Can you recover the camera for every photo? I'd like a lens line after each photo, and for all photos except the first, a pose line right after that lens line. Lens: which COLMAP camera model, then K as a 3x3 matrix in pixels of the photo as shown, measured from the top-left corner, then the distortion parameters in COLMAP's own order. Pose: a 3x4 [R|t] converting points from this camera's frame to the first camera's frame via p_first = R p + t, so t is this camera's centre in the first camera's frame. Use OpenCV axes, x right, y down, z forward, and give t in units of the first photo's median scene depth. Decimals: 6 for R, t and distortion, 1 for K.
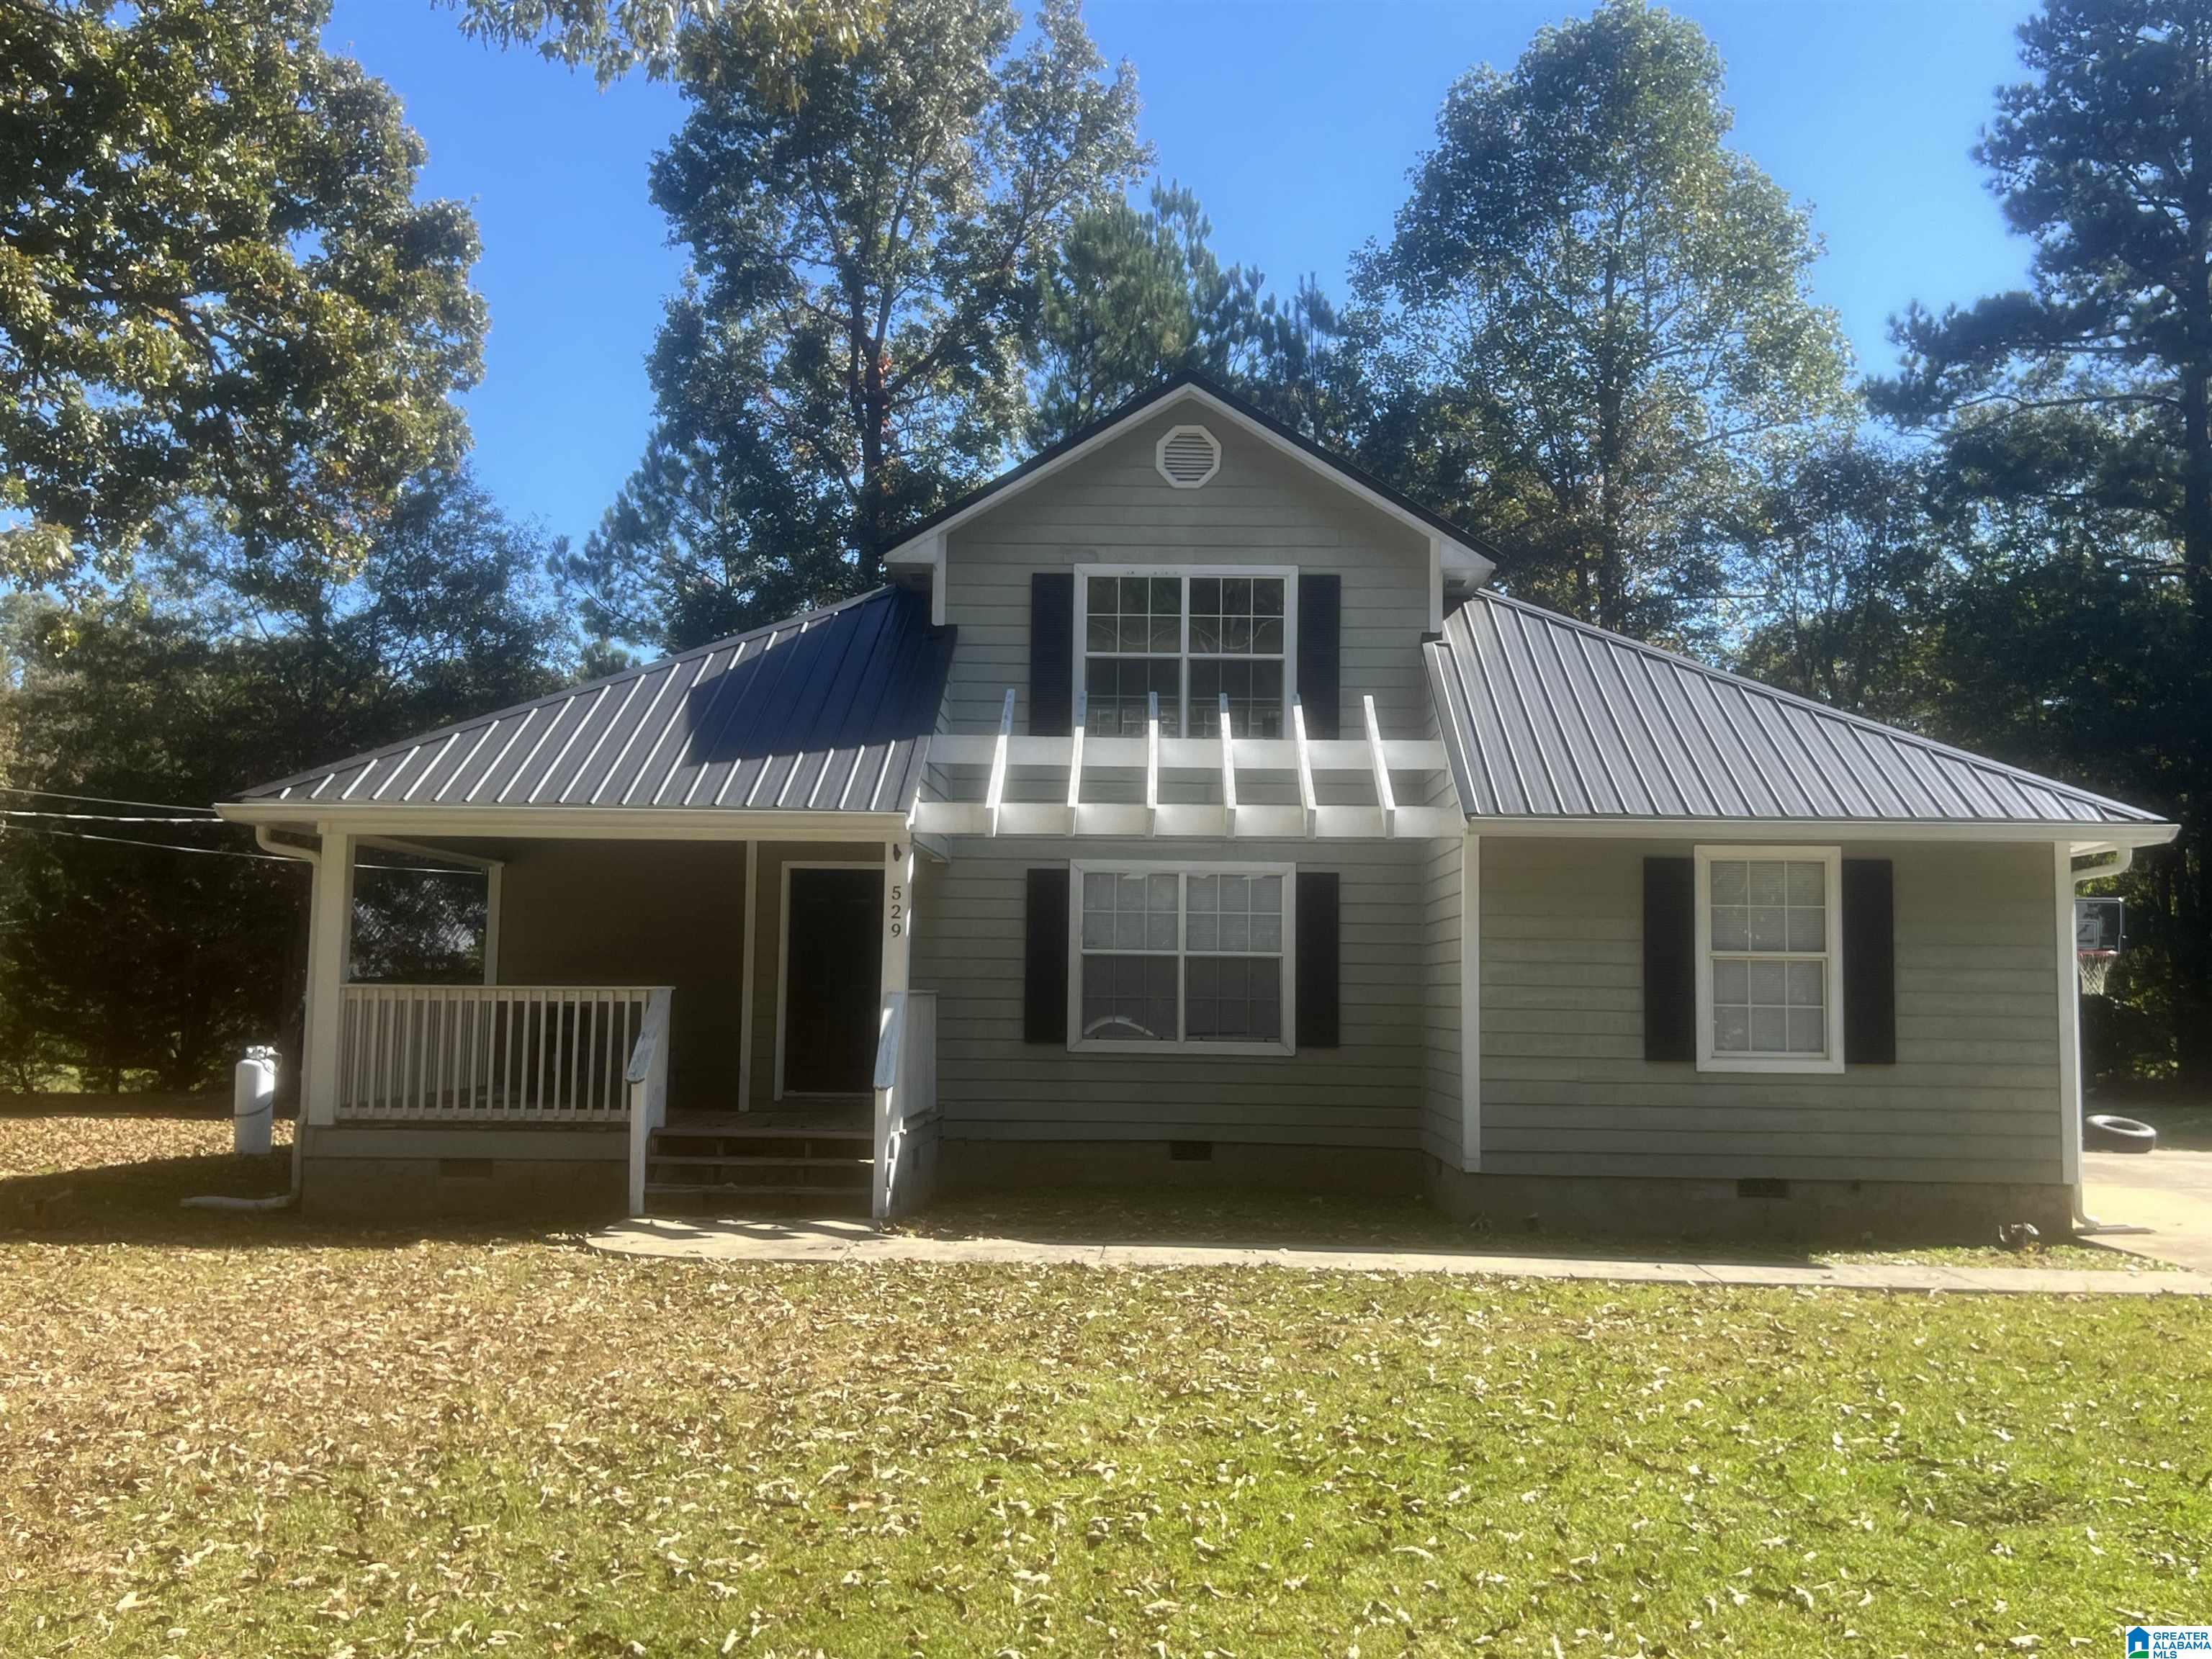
lens RADIAL K [[2232.6, 0, 1108.7], [0, 2232.6, 827.8], [0, 0, 1]] dist [0.056208, 0.000000]
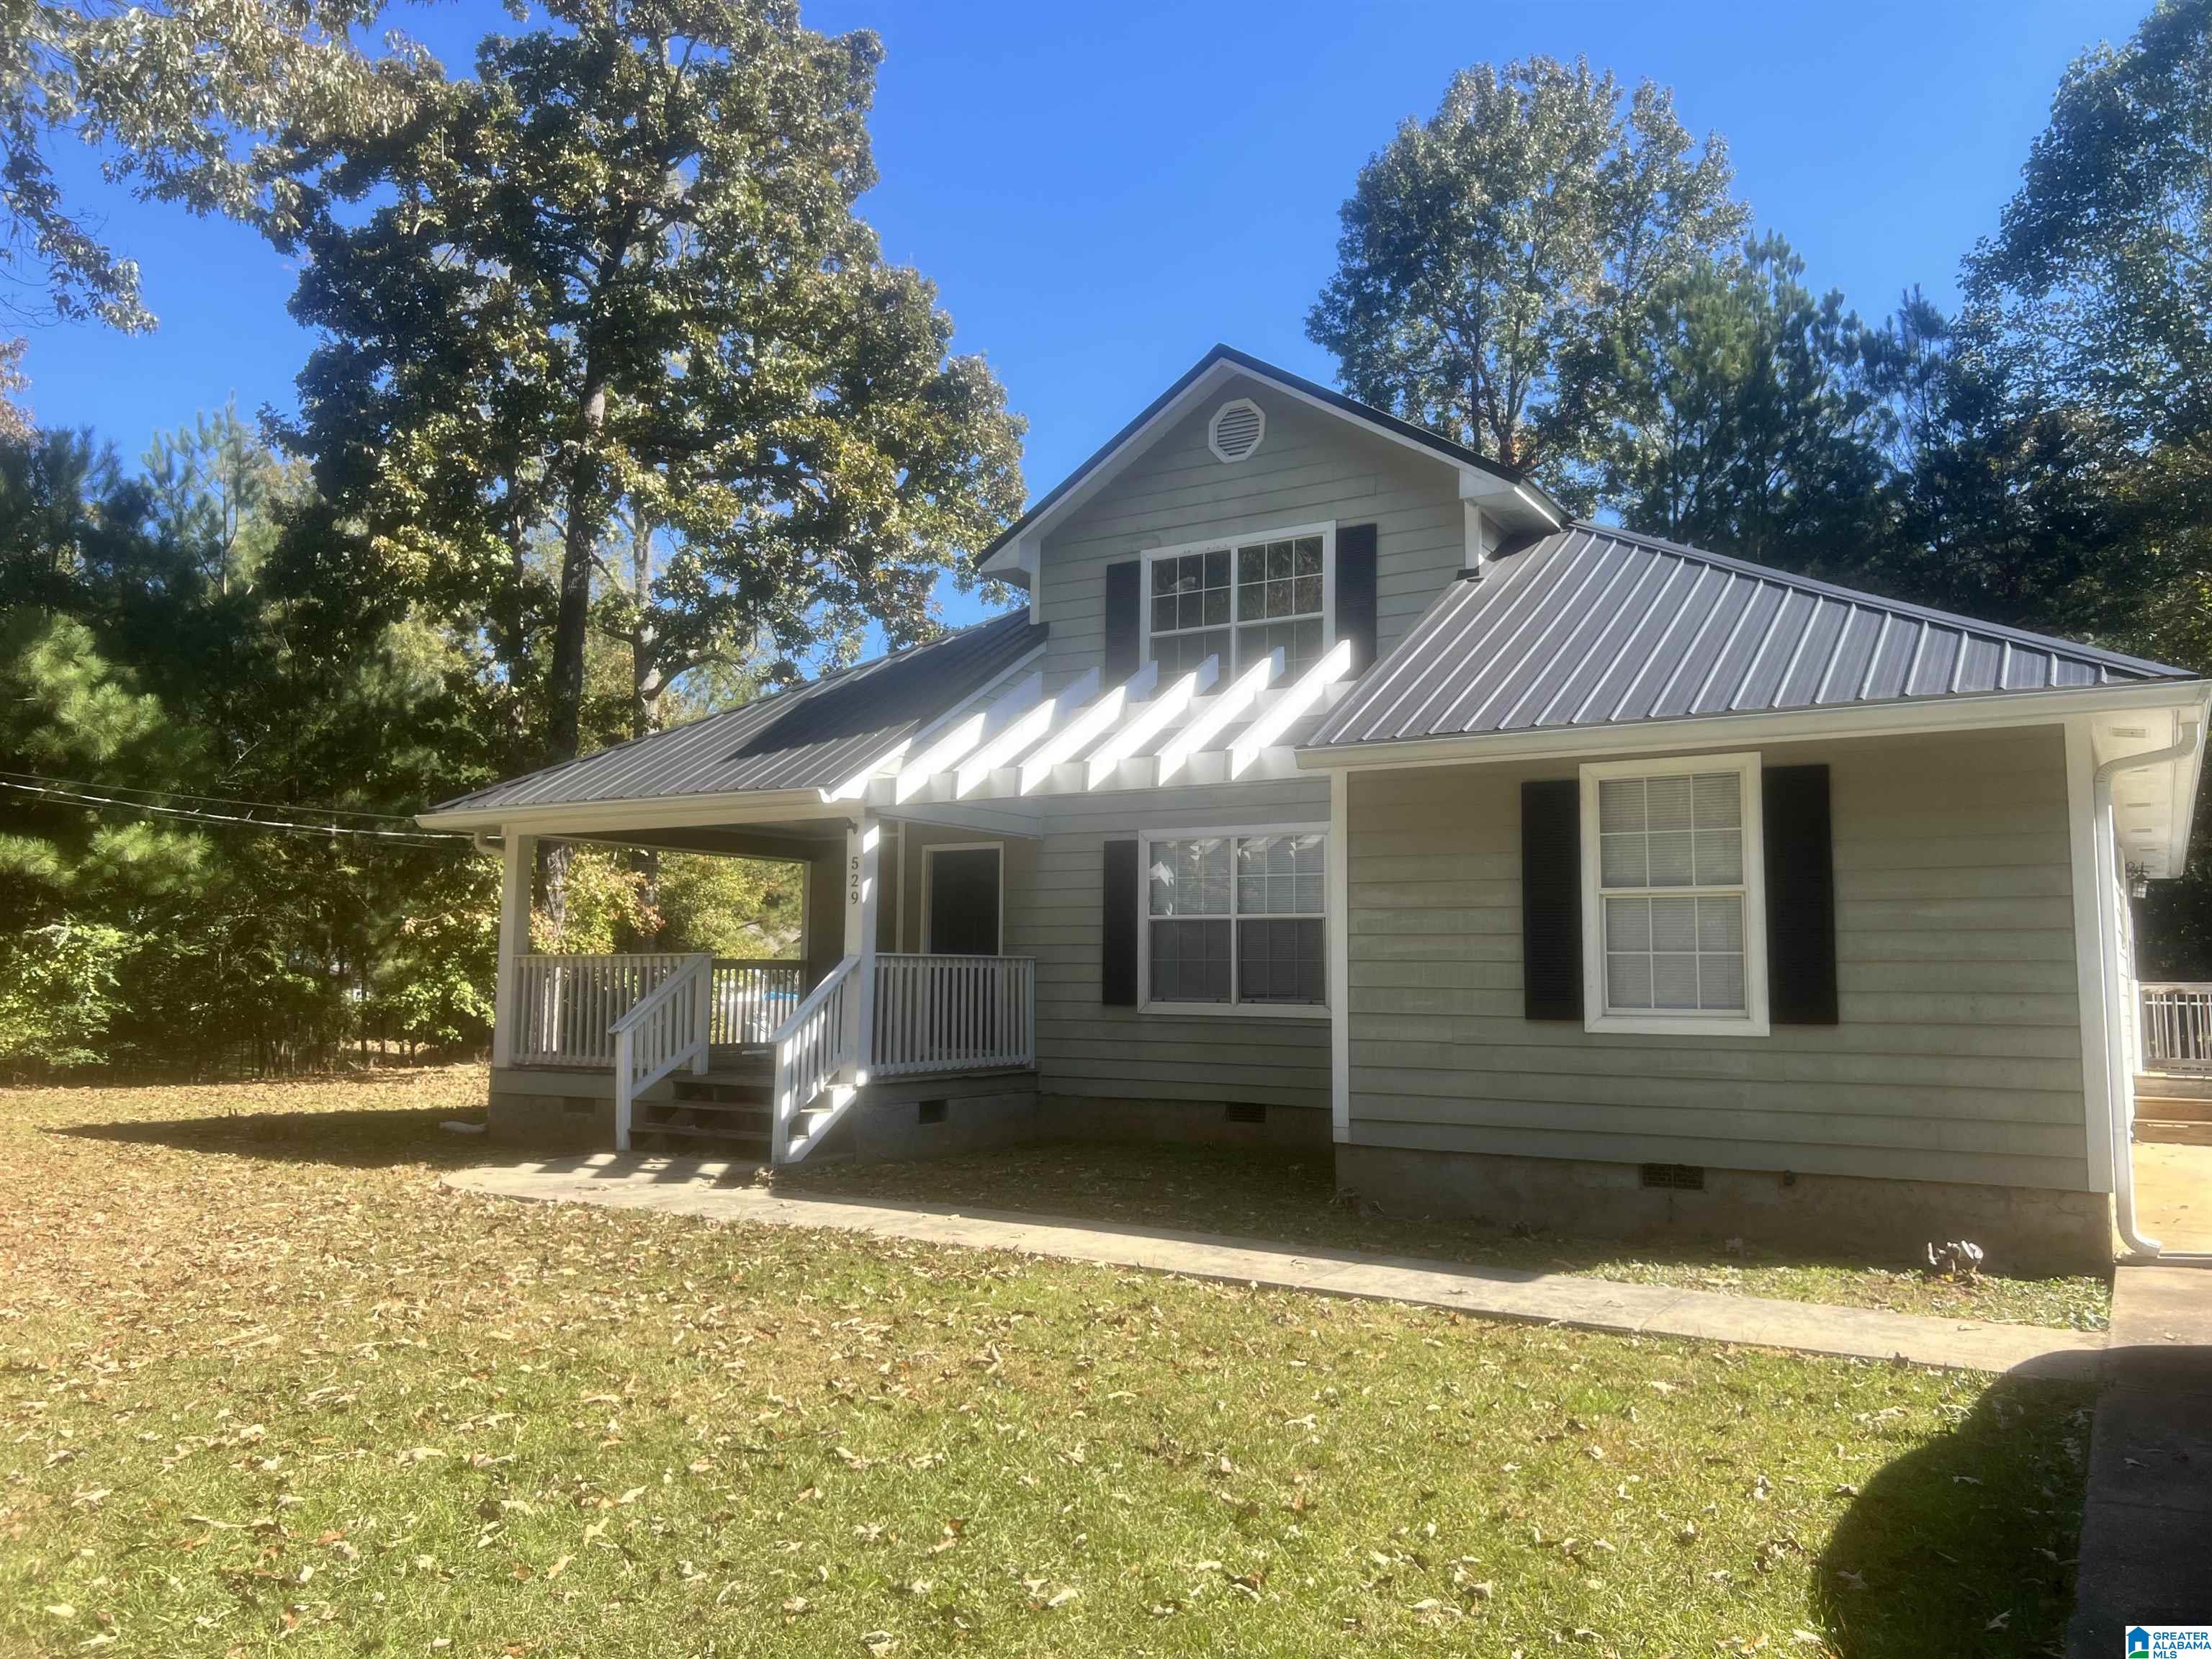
lens RADIAL K [[1667.7, 0, 1111.2], [0, 1667.7, 831.8], [0, 0, 1]] dist [0.042879, -0.045117]
pose [[0.858194, -0.053859, -0.510493, 0.374848], [0.043160, 0.998530, -0.032791, 0.040363], [0.511508, 0.006108, 0.859257, 0.322040]]
